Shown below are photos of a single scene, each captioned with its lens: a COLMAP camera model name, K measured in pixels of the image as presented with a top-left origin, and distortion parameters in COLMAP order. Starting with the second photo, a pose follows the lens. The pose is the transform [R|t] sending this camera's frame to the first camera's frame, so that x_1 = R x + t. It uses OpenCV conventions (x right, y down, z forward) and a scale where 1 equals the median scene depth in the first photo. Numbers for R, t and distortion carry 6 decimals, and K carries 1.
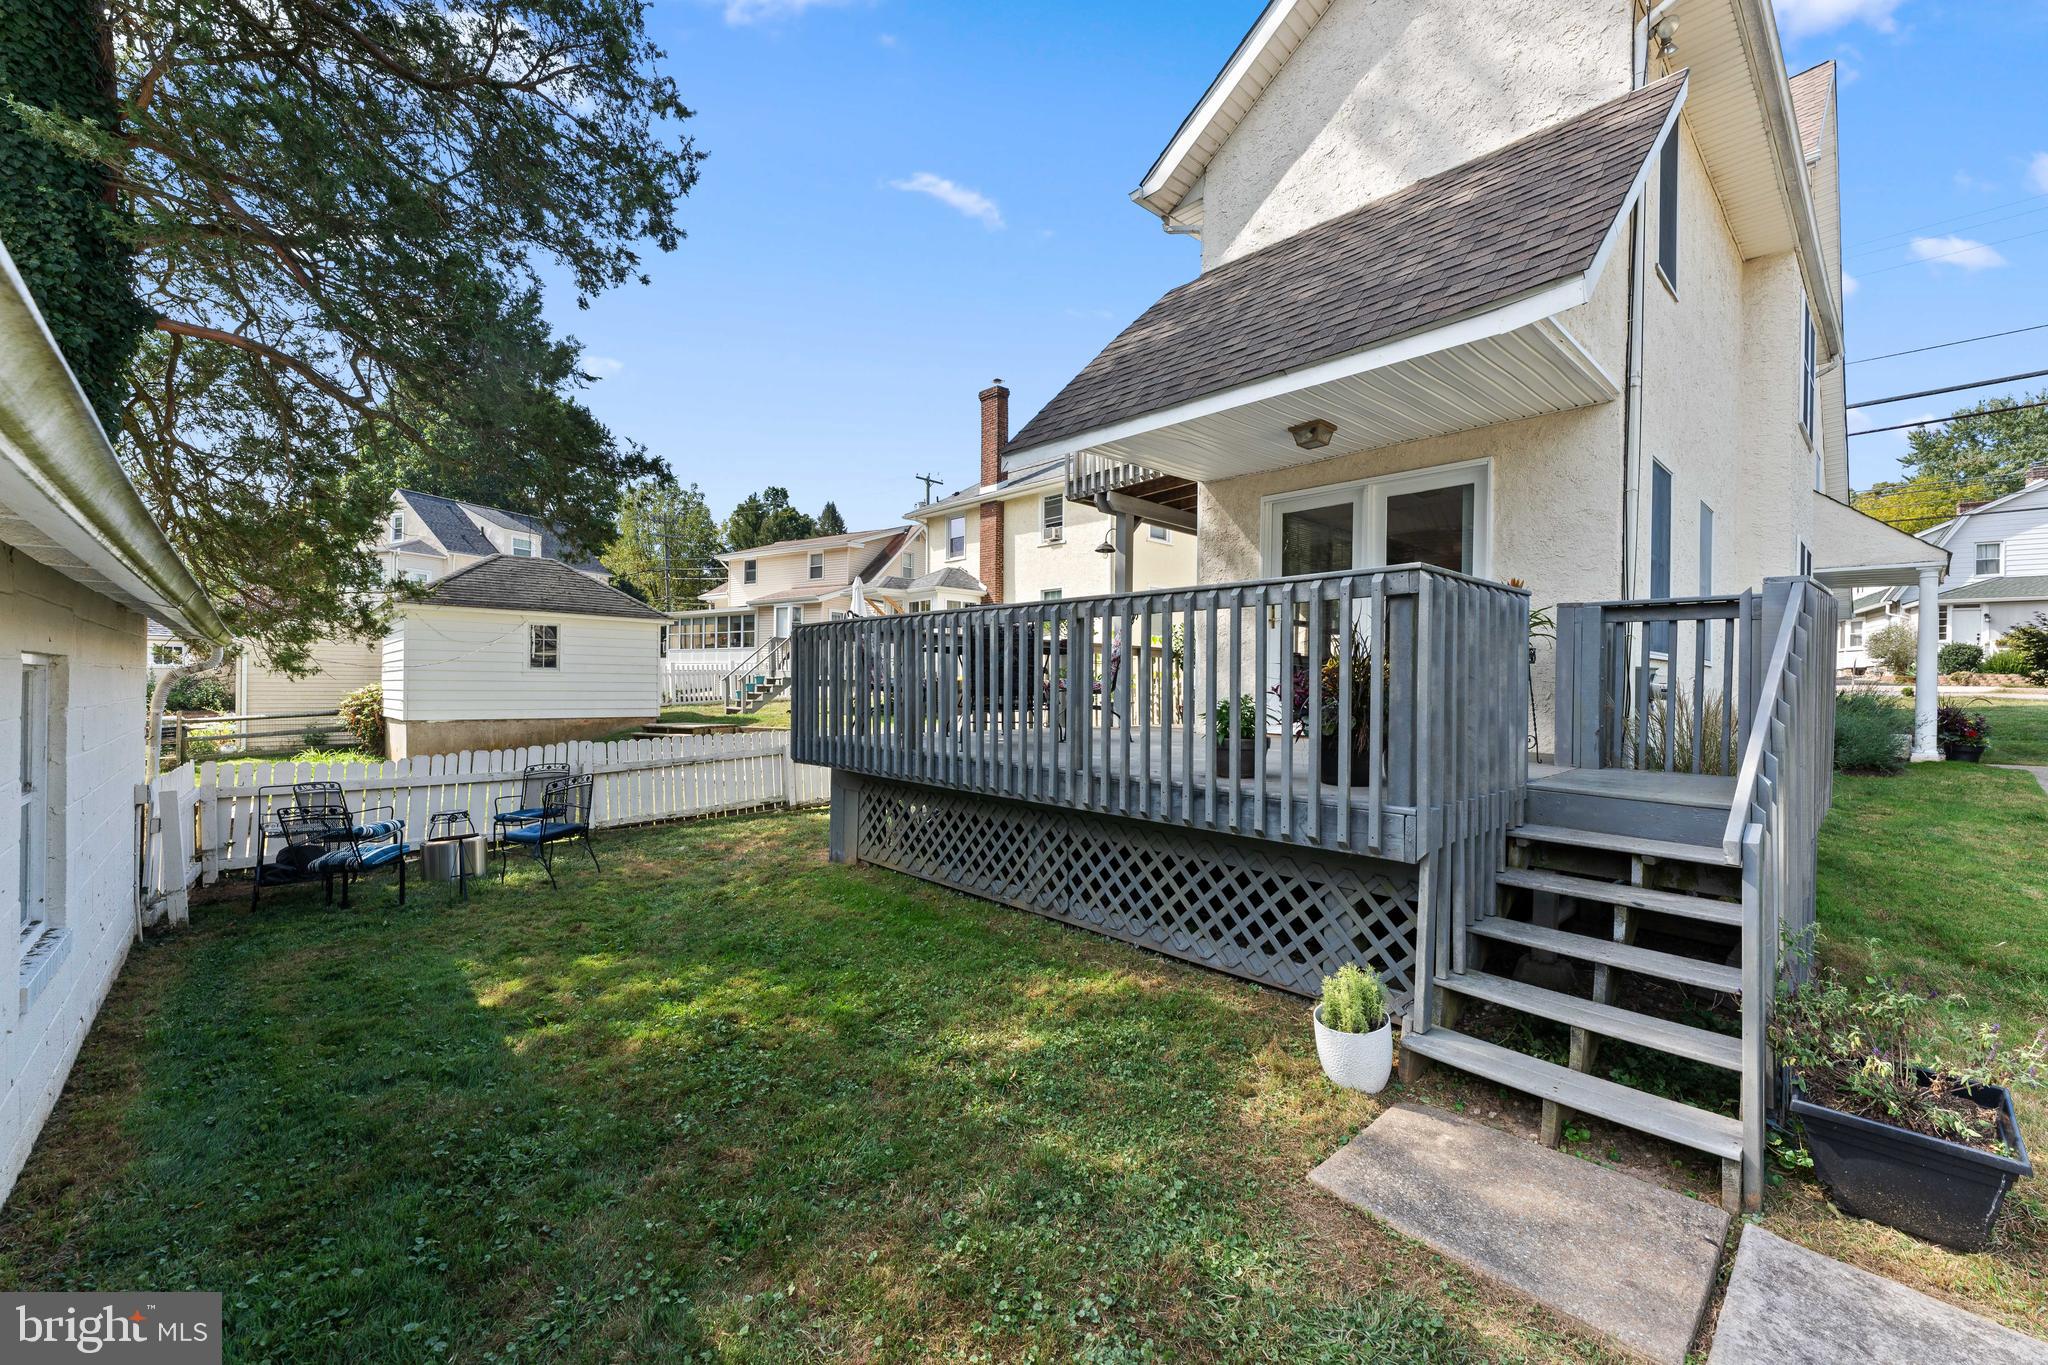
lens RADIAL K [[836.8, 0, 1024.0], [0, 836.8, 682.5], [0, 0, 1]] dist [-0.014609, -0.000046]
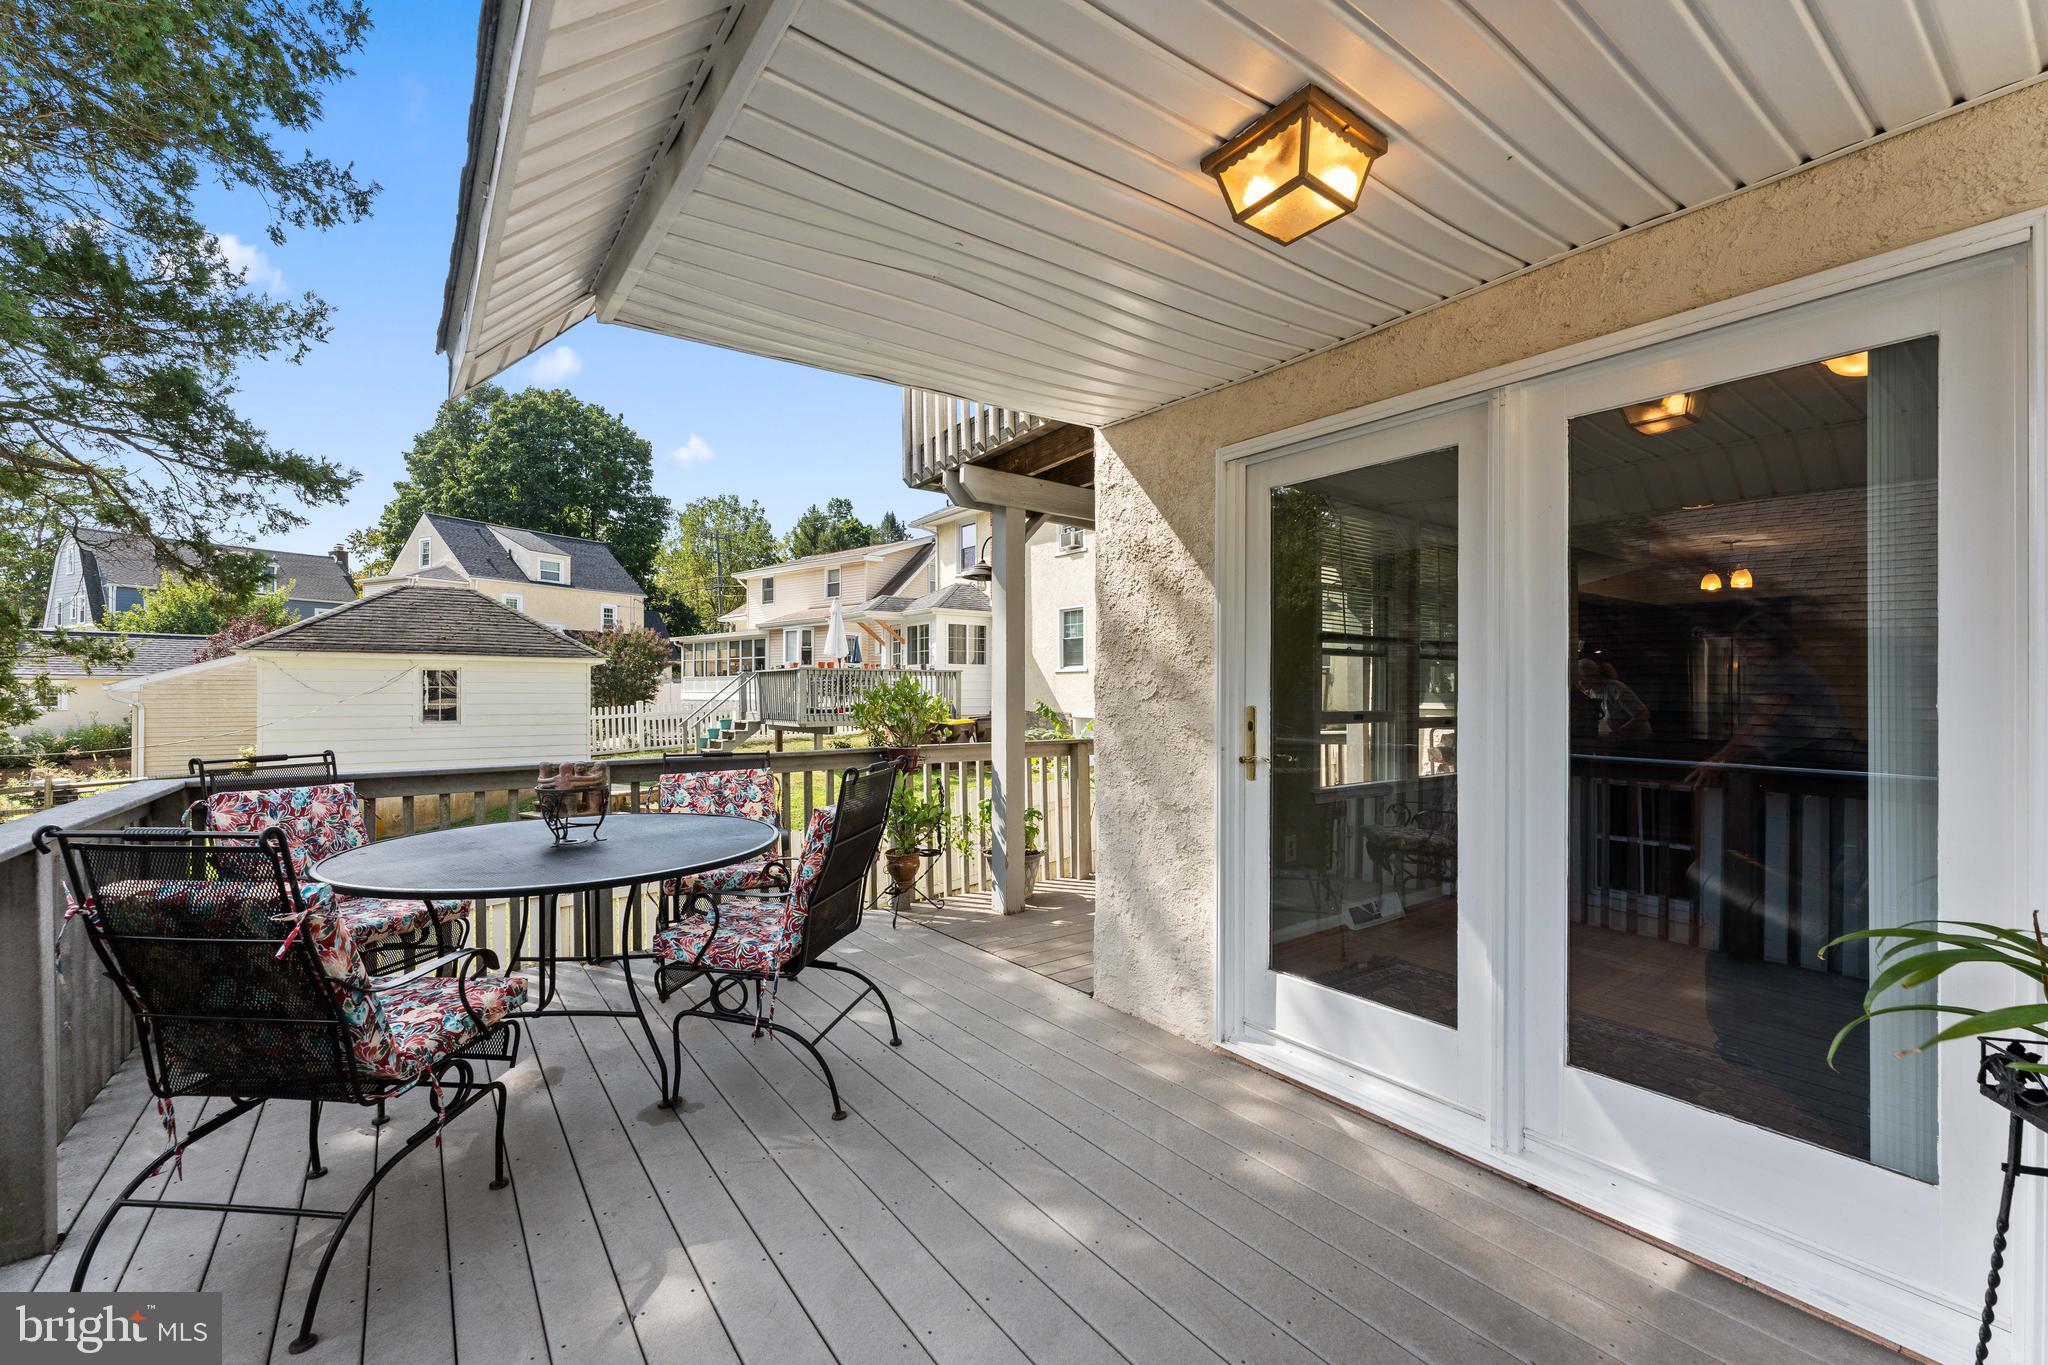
lens RADIAL K [[843.4, 0, 1024.0], [0, 843.4, 682.5], [0, 0, 1]] dist [-0.028944, -0.000051]
pose [[0.993821, -0.010315, -0.110511, 0.072485], [0.009455, 0.999921, -0.008304, -0.033485], [0.110588, 0.007207, 0.993840, 0.182490]]
